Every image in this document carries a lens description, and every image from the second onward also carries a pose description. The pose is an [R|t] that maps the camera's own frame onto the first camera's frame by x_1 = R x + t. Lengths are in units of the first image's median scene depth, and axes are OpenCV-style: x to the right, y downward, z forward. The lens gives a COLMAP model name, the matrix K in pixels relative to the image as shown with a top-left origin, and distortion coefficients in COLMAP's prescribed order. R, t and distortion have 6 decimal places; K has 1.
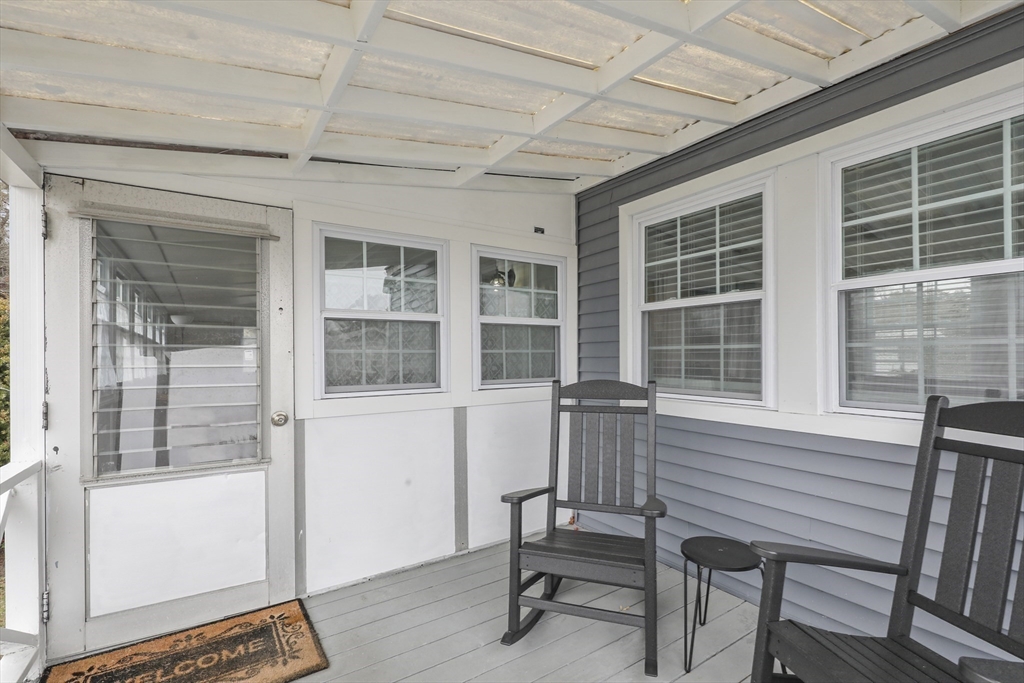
lens RADIAL K [[462.8, 0, 515.2], [0, 462.8, 352.6], [0, 0, 1]] dist [-0.003472, -0.000536]
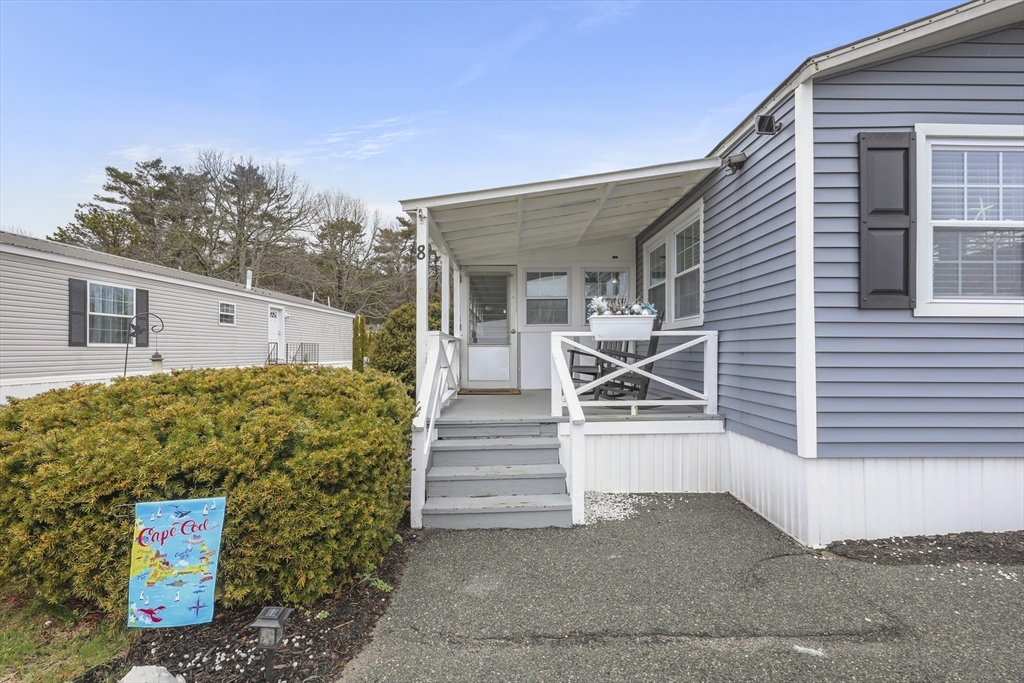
lens RADIAL K [[462.8, 0, 515.2], [0, 462.8, 352.6], [0, 0, 1]] dist [-0.003472, -0.000536]
pose [[0.839209, 0.003148, -0.543800, 1.243675], [0.002315, 0.999954, 0.009361, 0.260384], [0.543804, -0.009115, 0.839163, -1.681932]]
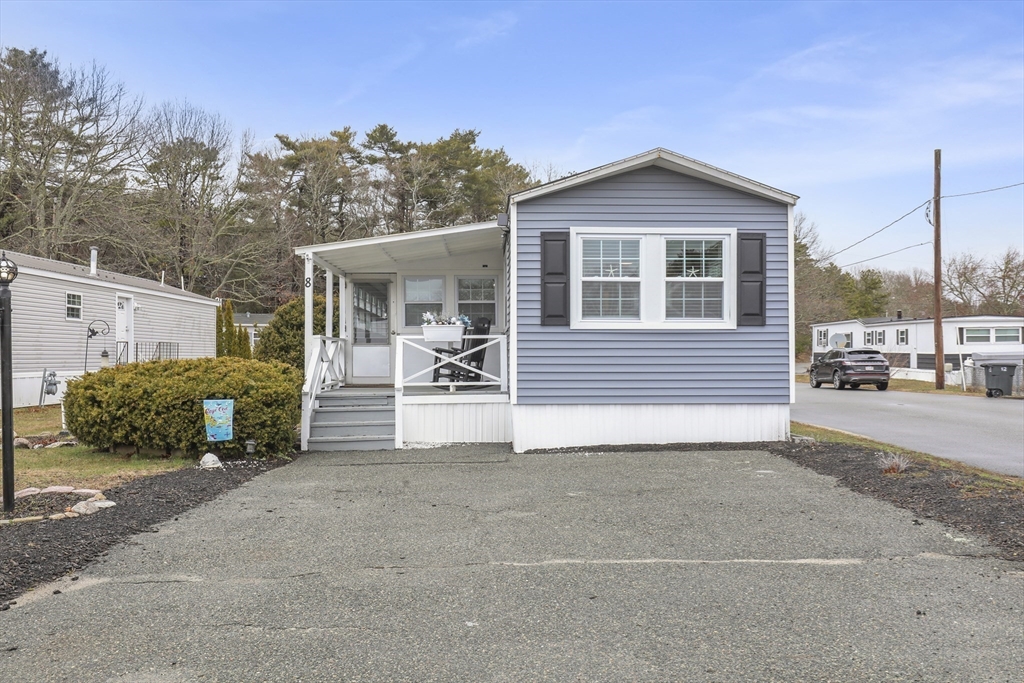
lens RADIAL K [[888.9, 0, 512.0], [0, 888.9, 357.2], [0, 0, 1]] dist [0.011752, 0.007003]
pose [[0.846406, 0.001828, -0.532536, 3.935667], [0.001684, 0.999980, 0.006110, 0.293970], [0.532536, -0.006068, 0.846385, -4.334046]]
